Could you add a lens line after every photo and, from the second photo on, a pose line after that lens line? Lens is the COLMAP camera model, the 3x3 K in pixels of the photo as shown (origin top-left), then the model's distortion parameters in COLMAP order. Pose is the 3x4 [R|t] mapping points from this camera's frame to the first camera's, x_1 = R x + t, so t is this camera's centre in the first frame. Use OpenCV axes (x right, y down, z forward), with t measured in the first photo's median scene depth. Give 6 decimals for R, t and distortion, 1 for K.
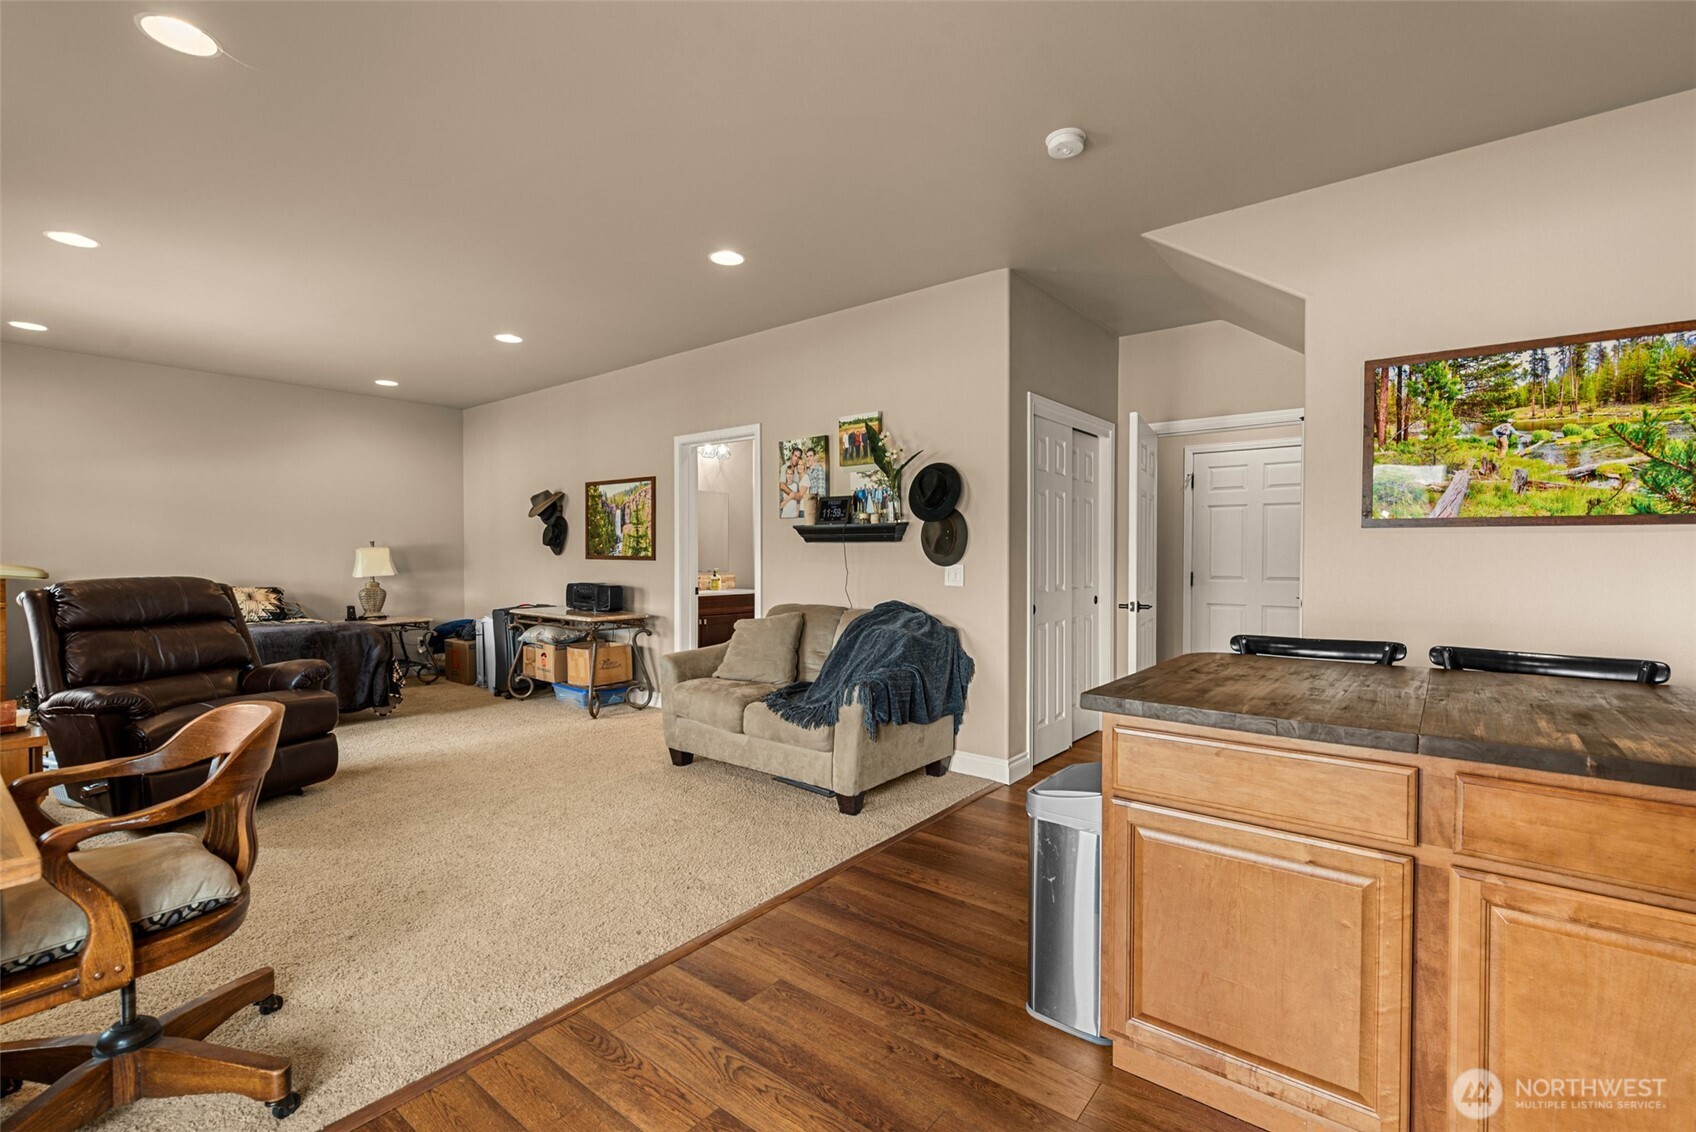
lens RADIAL K [[749.6, 0, 861.4], [0, 749.6, 560.3], [0, 0, 1]] dist [-0.005108, 0.000218]
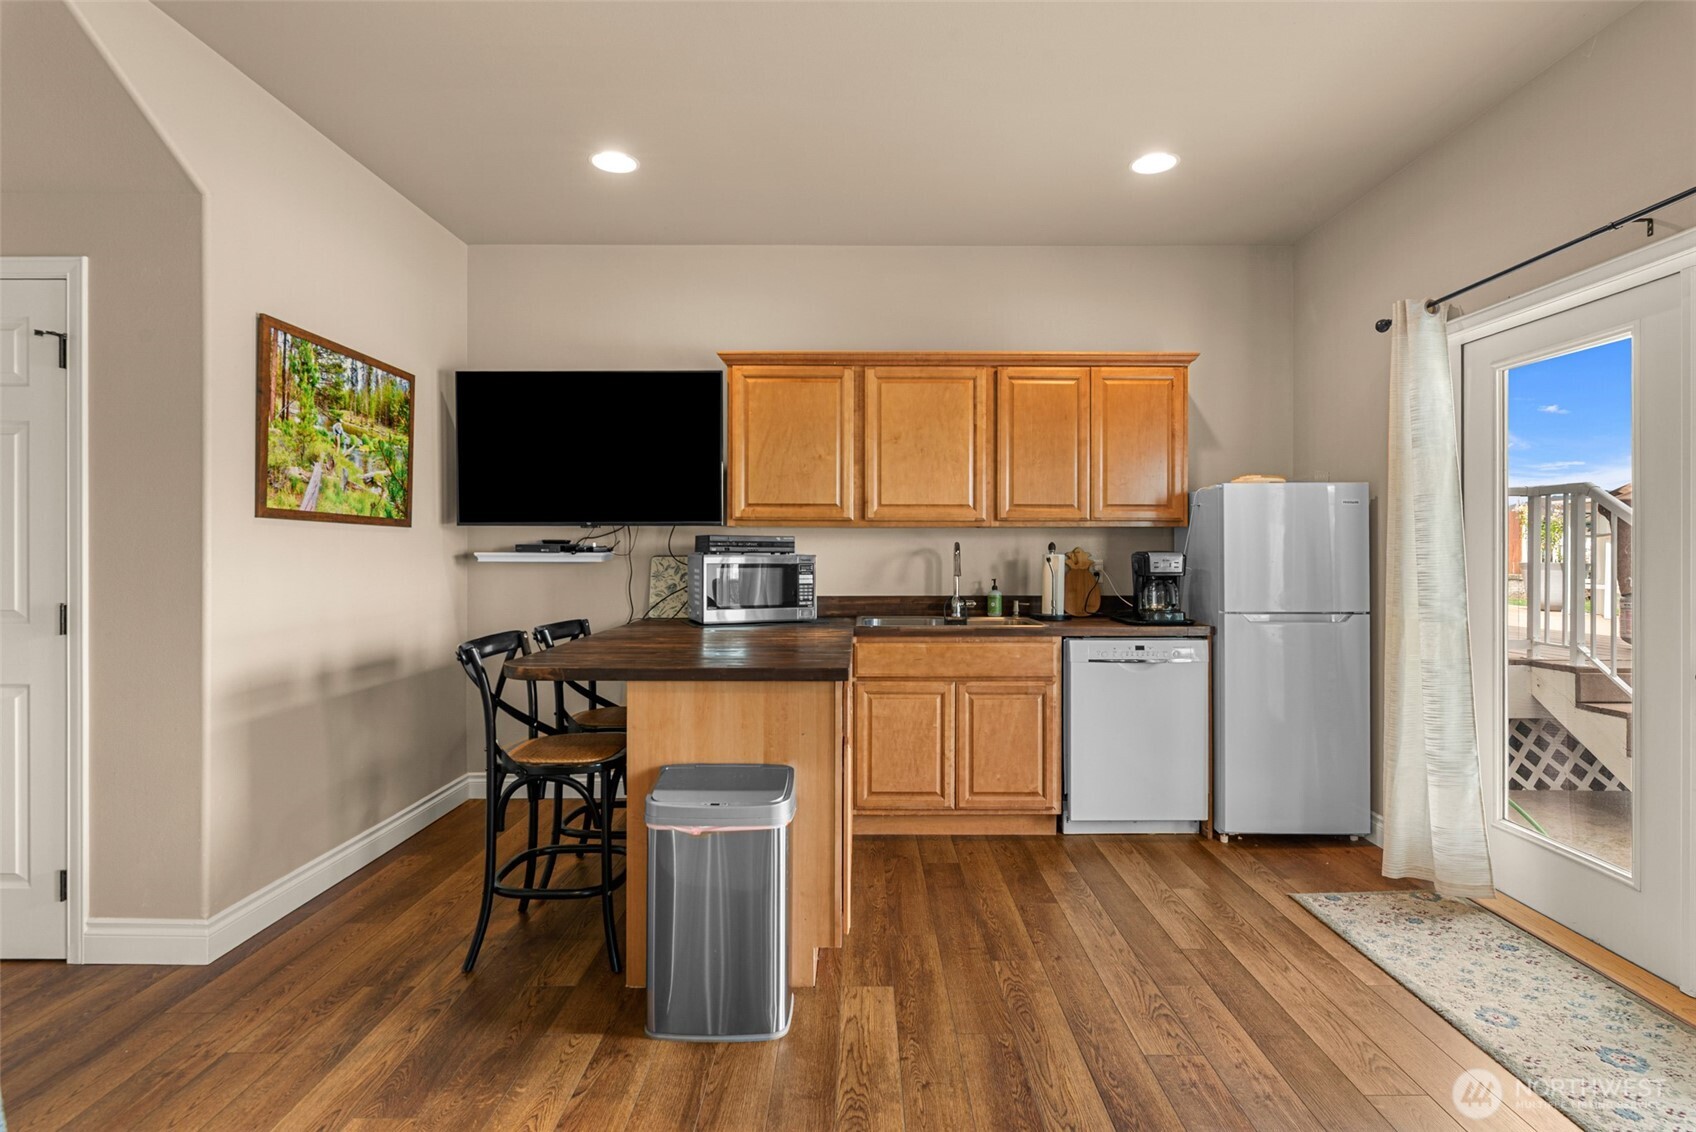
lens RADIAL K [[853.0, 0, 859.4], [0, 853.0, 553.7], [0, 0, 1]] dist [-0.000583, 0.000486]
pose [[-0.618085, -0.008213, 0.786068, -0.500011], [0.000741, 0.999939, 0.011029, -0.015648], [-0.786111, 0.007399, -0.618041, 1.158610]]
